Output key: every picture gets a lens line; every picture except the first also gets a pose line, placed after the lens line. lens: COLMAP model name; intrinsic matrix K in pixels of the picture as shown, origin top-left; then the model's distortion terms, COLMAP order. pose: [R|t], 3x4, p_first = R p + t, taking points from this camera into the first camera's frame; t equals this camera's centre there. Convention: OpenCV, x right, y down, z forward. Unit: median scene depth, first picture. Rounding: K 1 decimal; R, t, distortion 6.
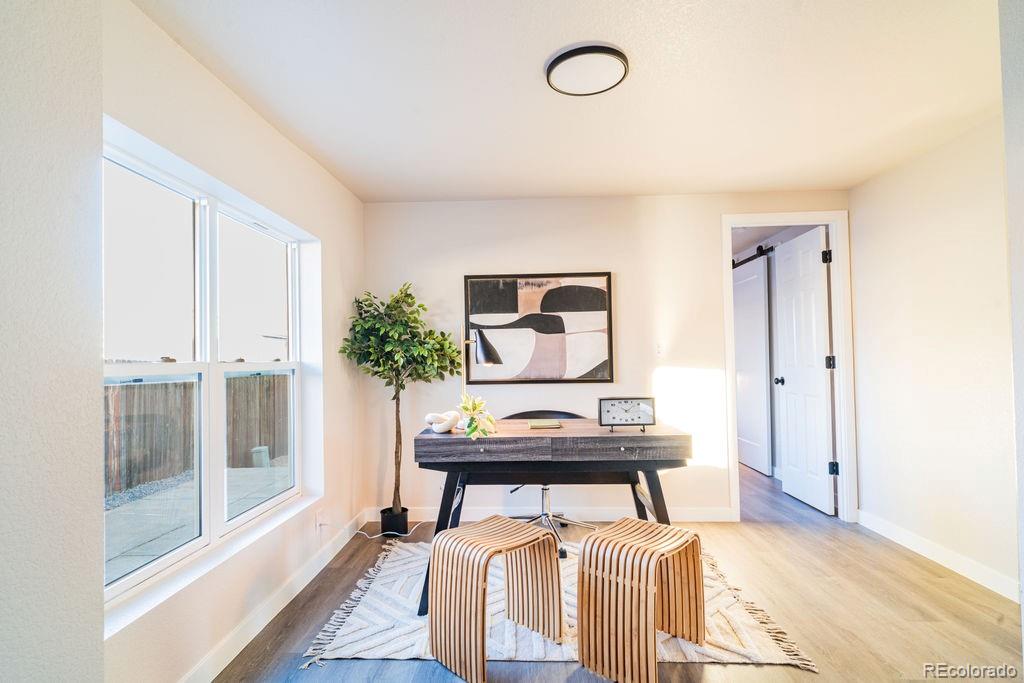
lens RADIAL K [[528.2, 0, 509.9], [0, 528.2, 349.3], [0, 0, 1]] dist [-0.004347, -0.000302]
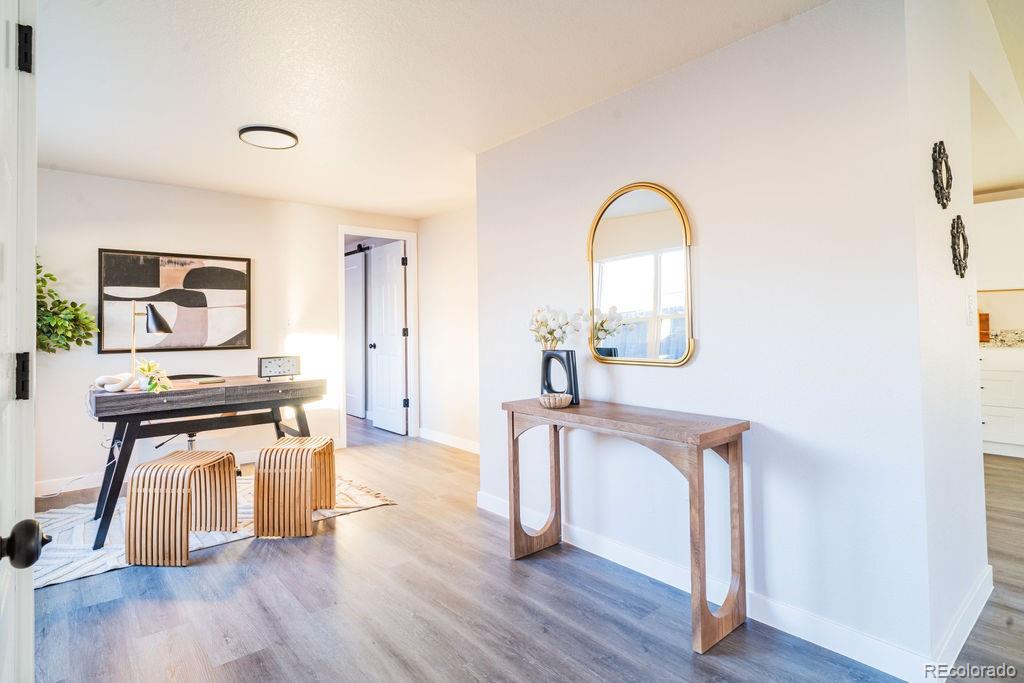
lens RADIAL K [[531.4, 0, 507.6], [0, 531.4, 312.1], [0, 0, 1]] dist [-0.000552, -0.000248]
pose [[0.738347, 0.024804, 0.673965, -0.197432], [-0.013305, 0.999665, -0.022214, -0.002659], [-0.674290, 0.007435, 0.738429, -0.313090]]
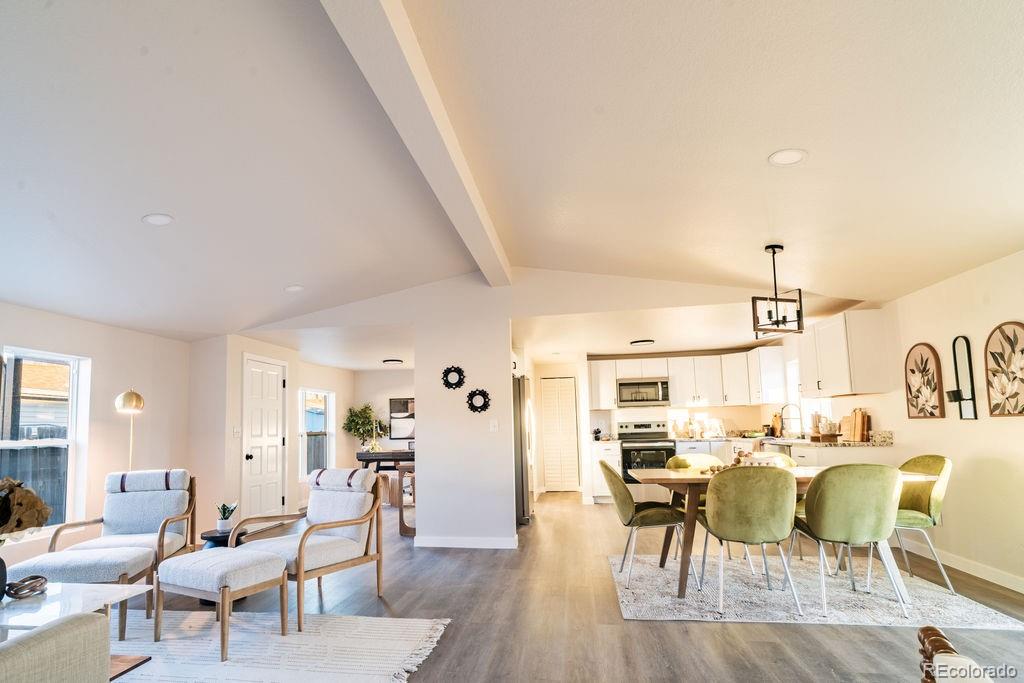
lens RADIAL K [[554.4, 0, 486.3], [0, 554.4, 374.7], [0, 0, 1]] dist [-0.000927, -0.000413]
pose [[0.990508, -0.017782, -0.136298, 0.799361], [0.007931, 0.997338, -0.072482, -0.054877], [0.137224, 0.070713, 0.988013, -1.738978]]
